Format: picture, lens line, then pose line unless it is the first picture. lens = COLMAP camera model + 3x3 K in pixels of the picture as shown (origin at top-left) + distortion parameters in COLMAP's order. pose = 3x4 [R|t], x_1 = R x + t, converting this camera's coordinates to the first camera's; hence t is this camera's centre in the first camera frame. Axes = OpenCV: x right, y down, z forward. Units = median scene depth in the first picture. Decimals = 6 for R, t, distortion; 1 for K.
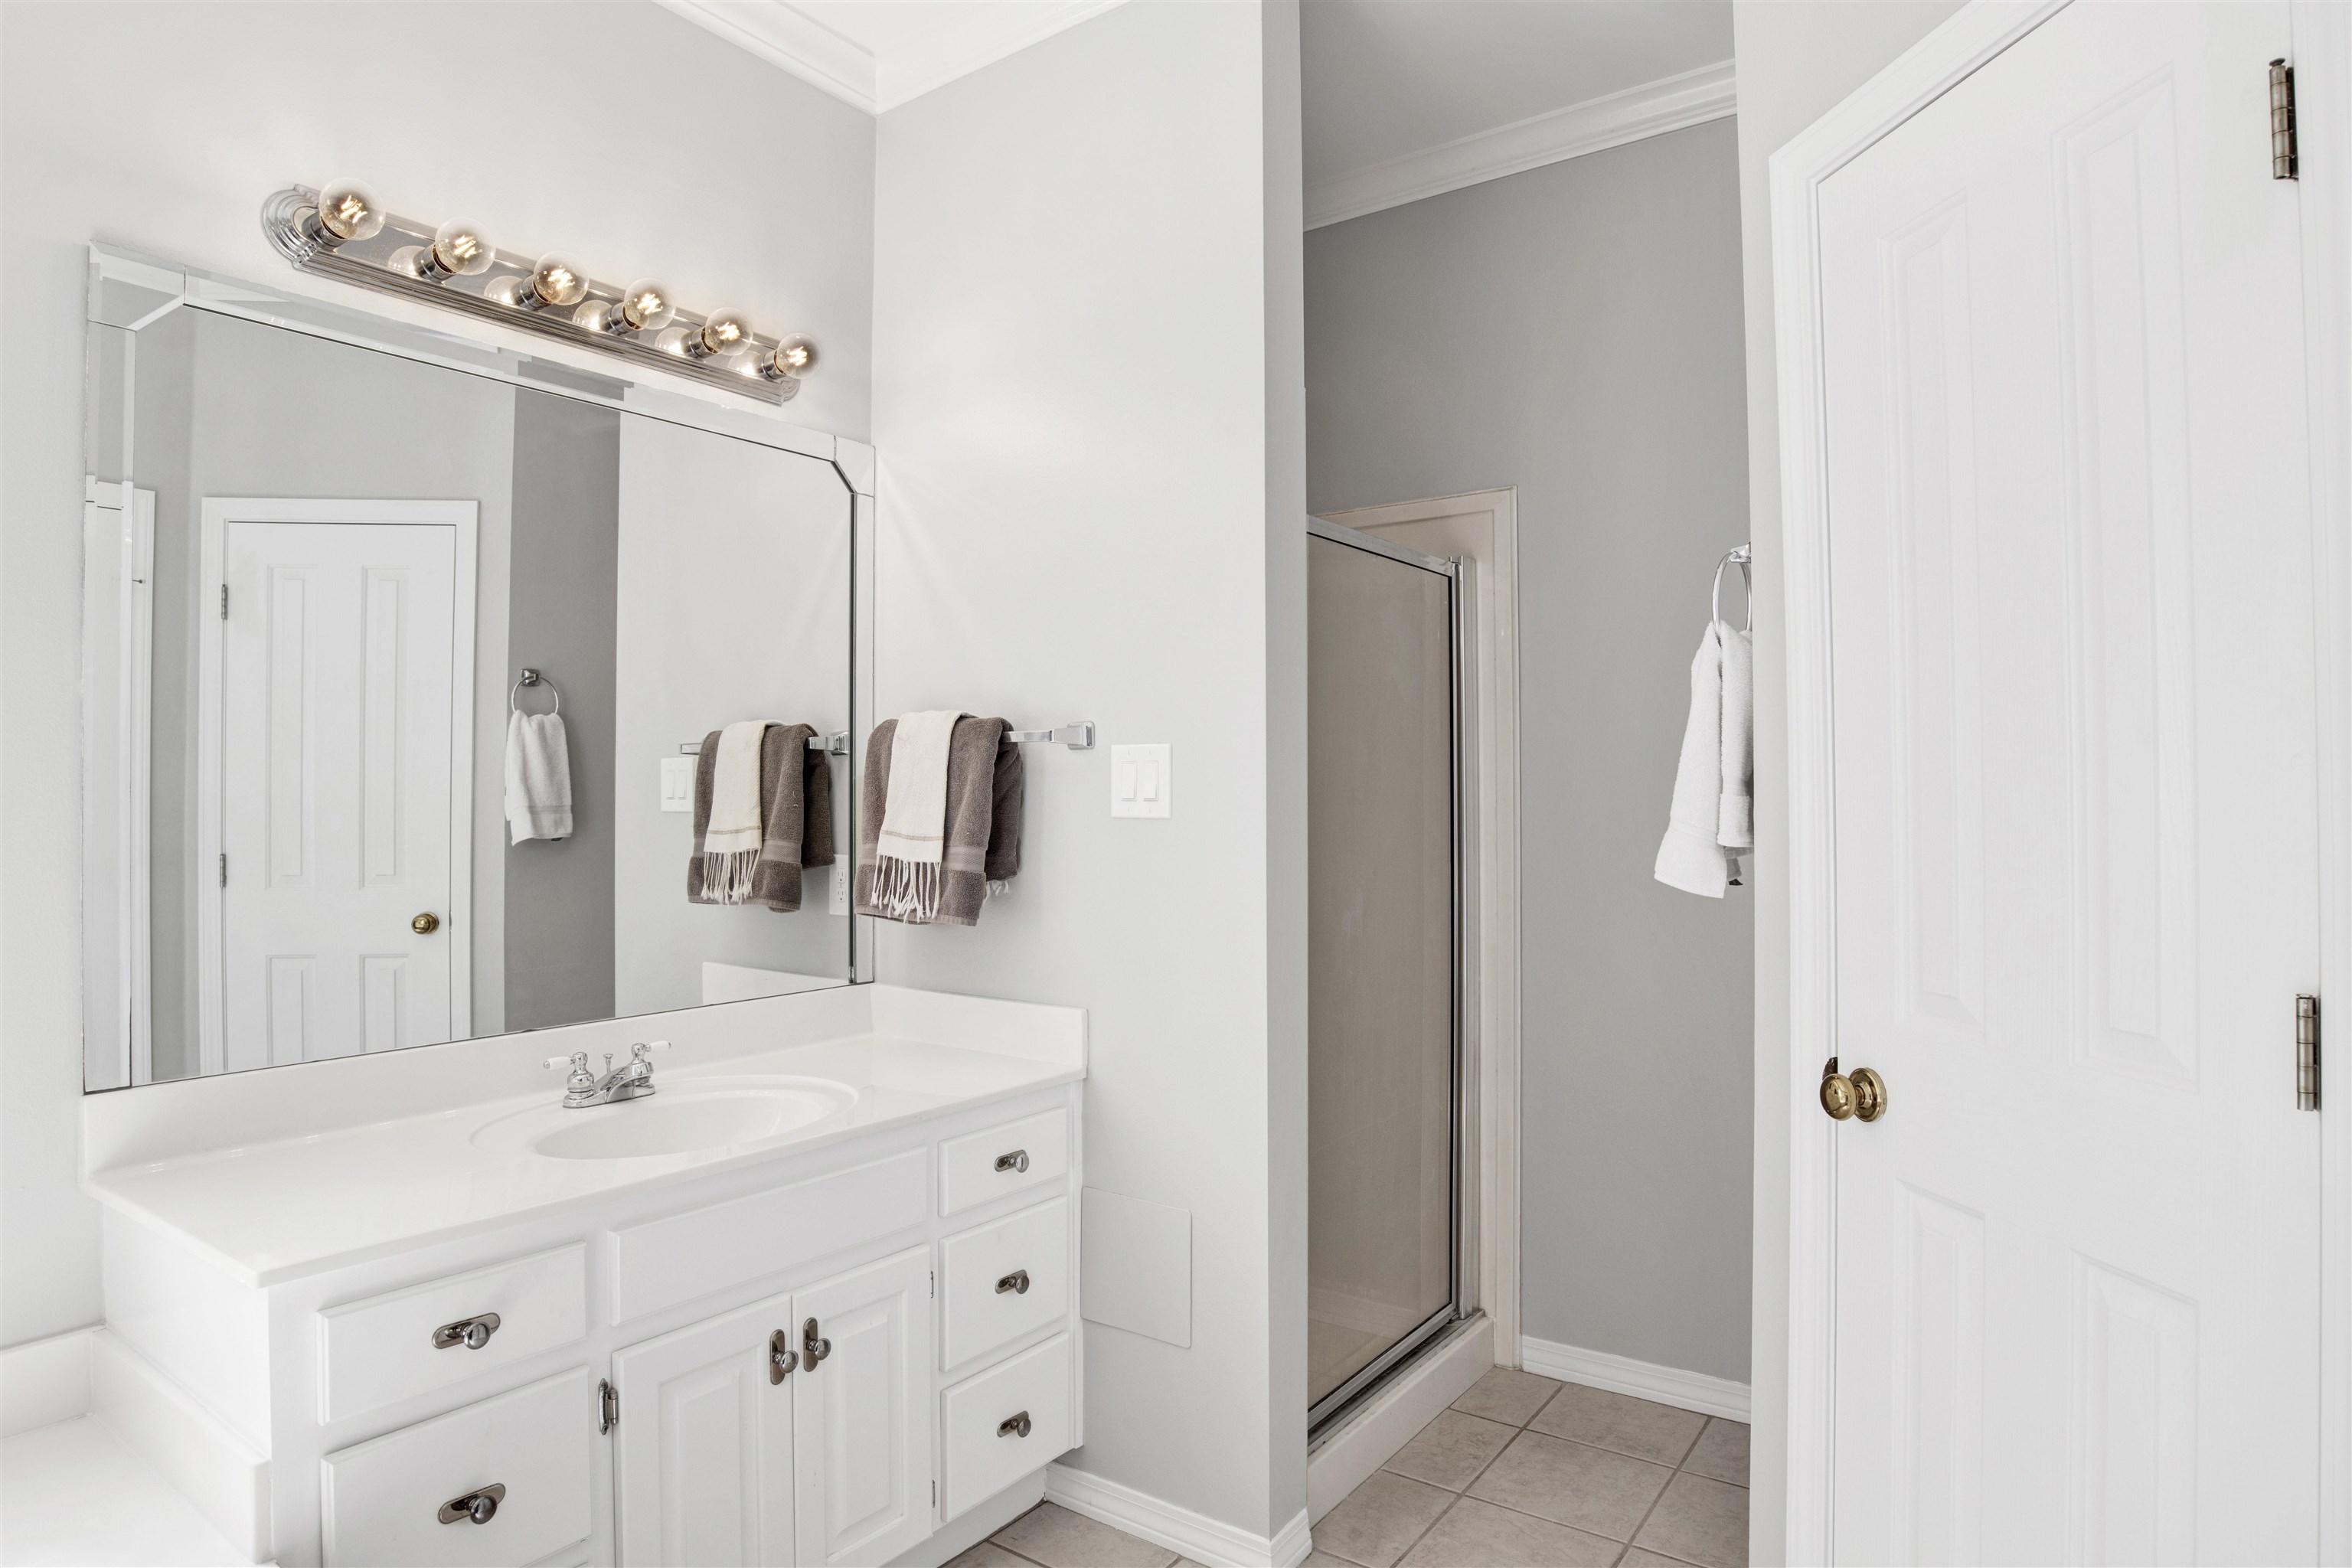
lens RADIAL K [[1340.8, 0, 1237.4], [0, 1340.8, 787.1], [0, 0, 1]] dist [-0.050990, 0.010761]
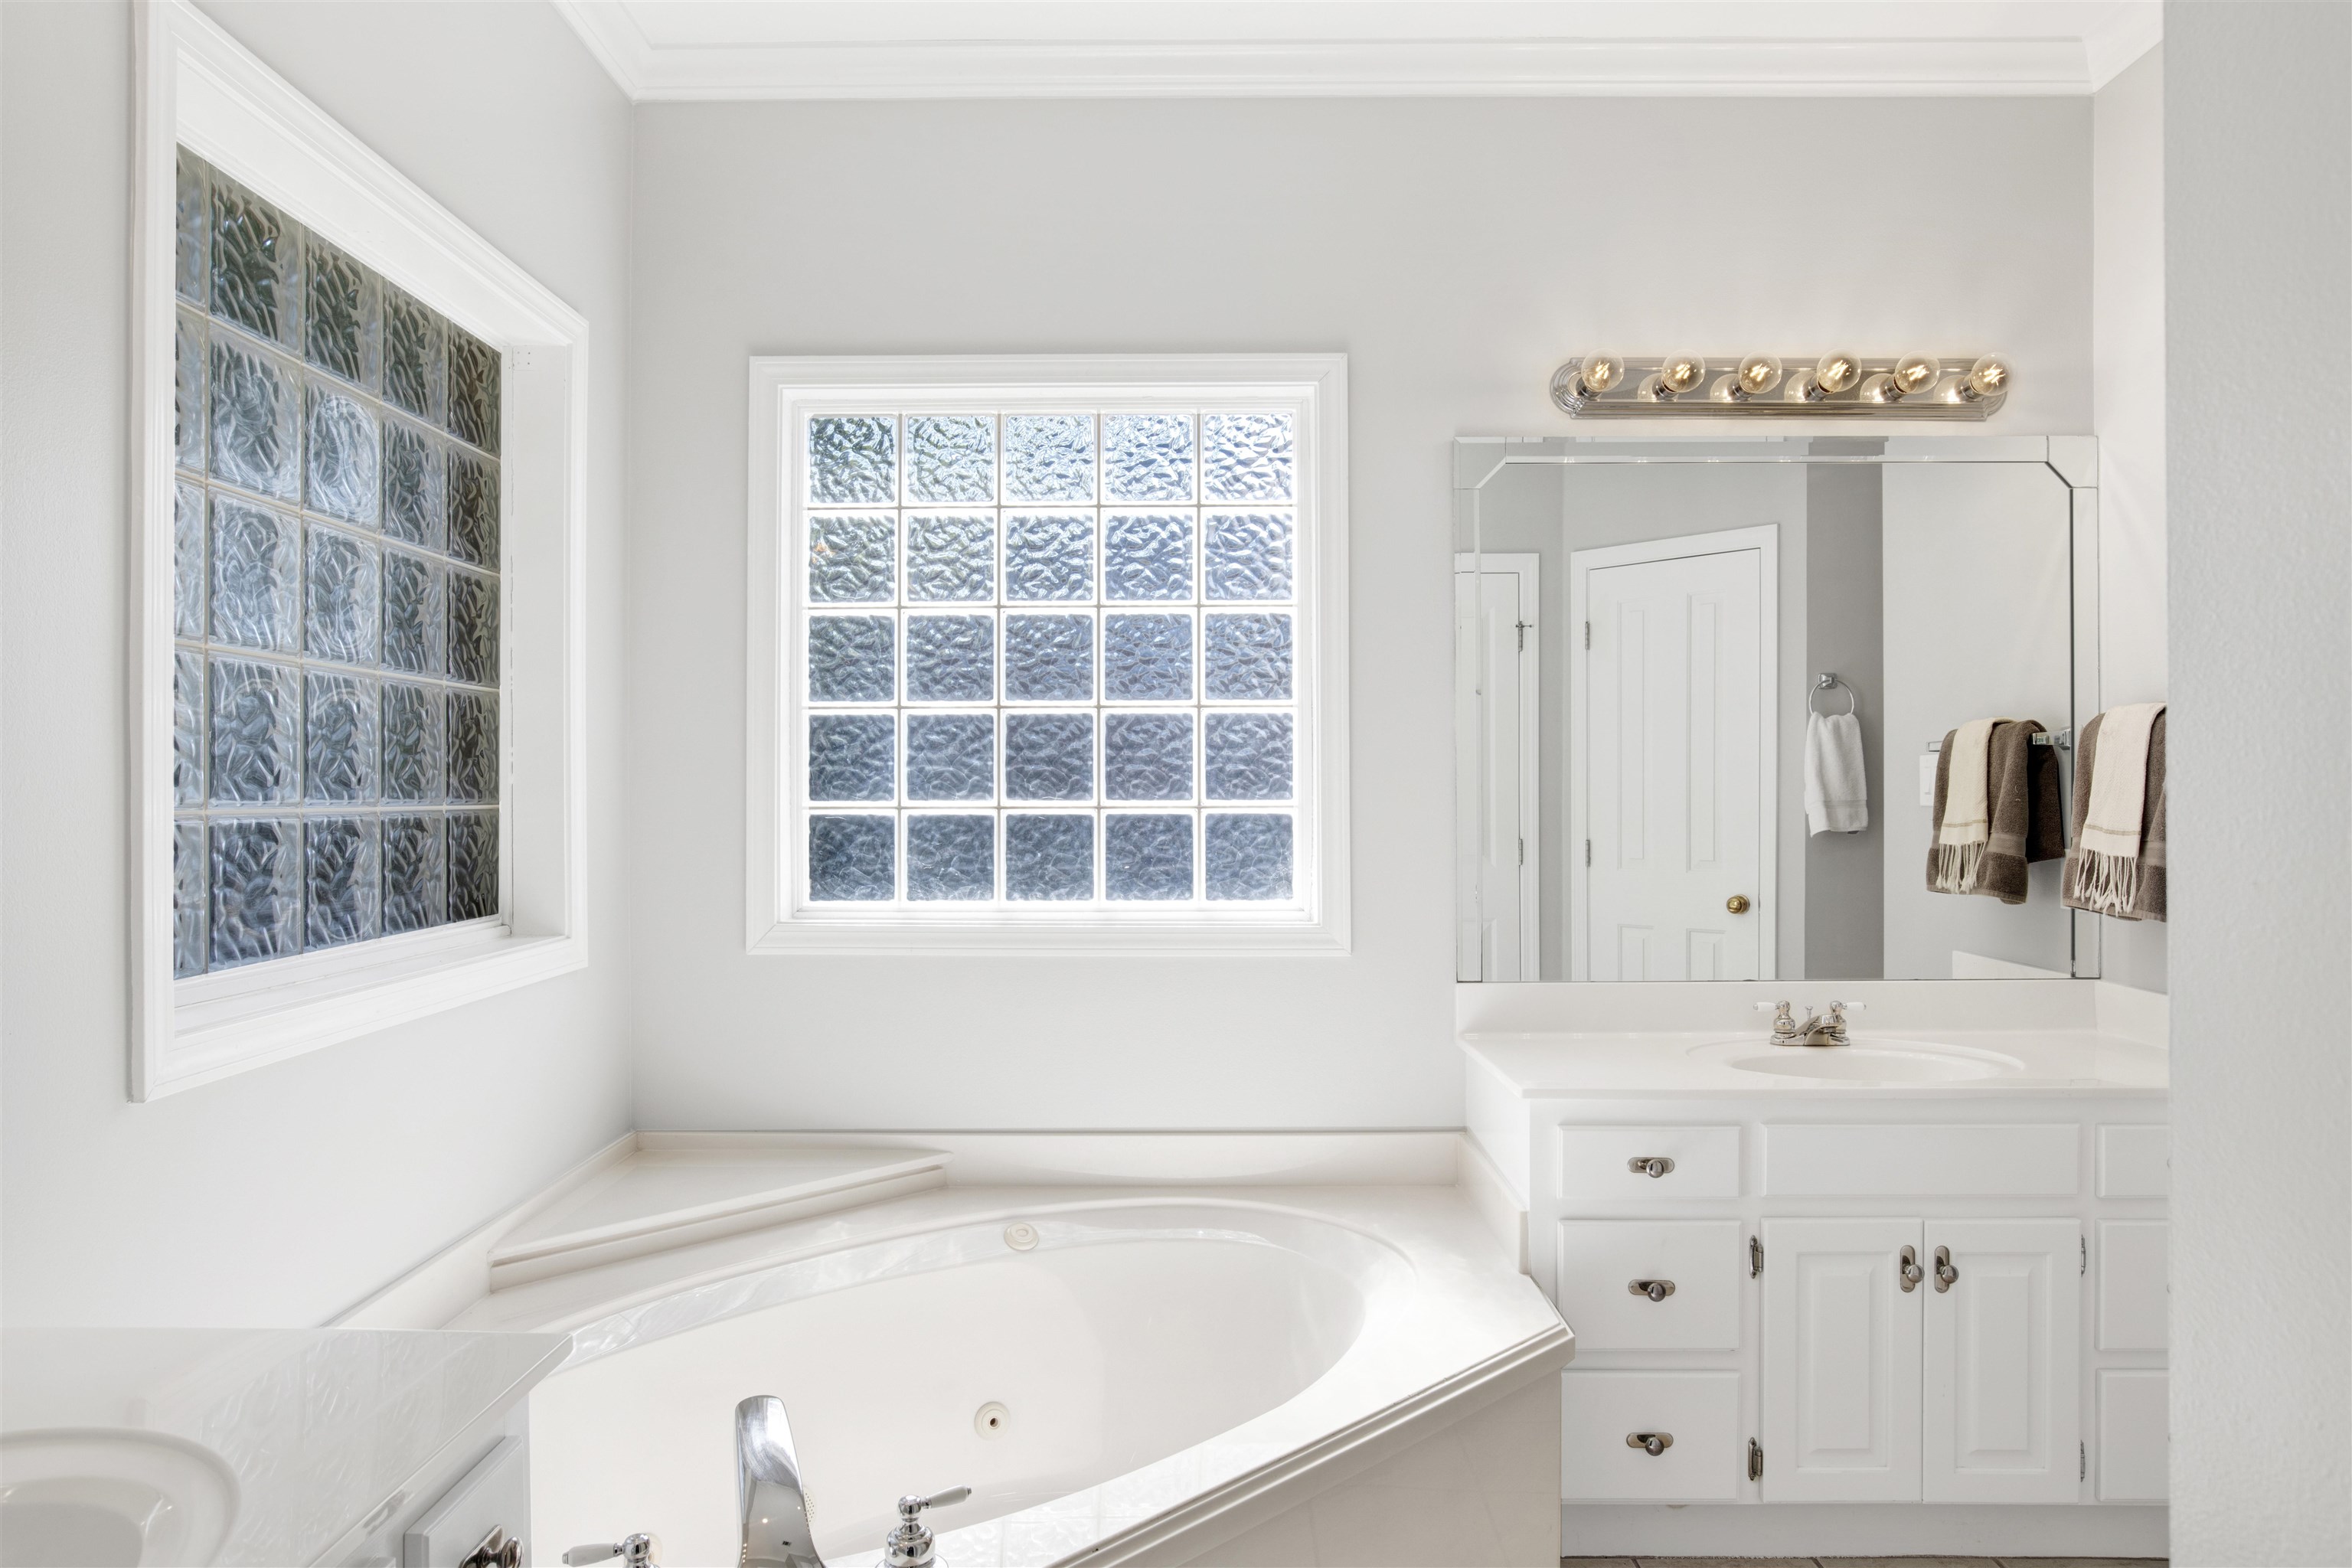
lens RADIAL K [[1465.0, 0, 1128.3], [0, 1465.0, 786.9], [0, 0, 1]] dist [-0.052223, 0.045347]
pose [[0.540160, -0.003139, -0.841557, 0.240865], [0.005229, 0.999986, -0.000373, 0.000667], [0.841546, -0.004199, 0.540169, -0.183043]]
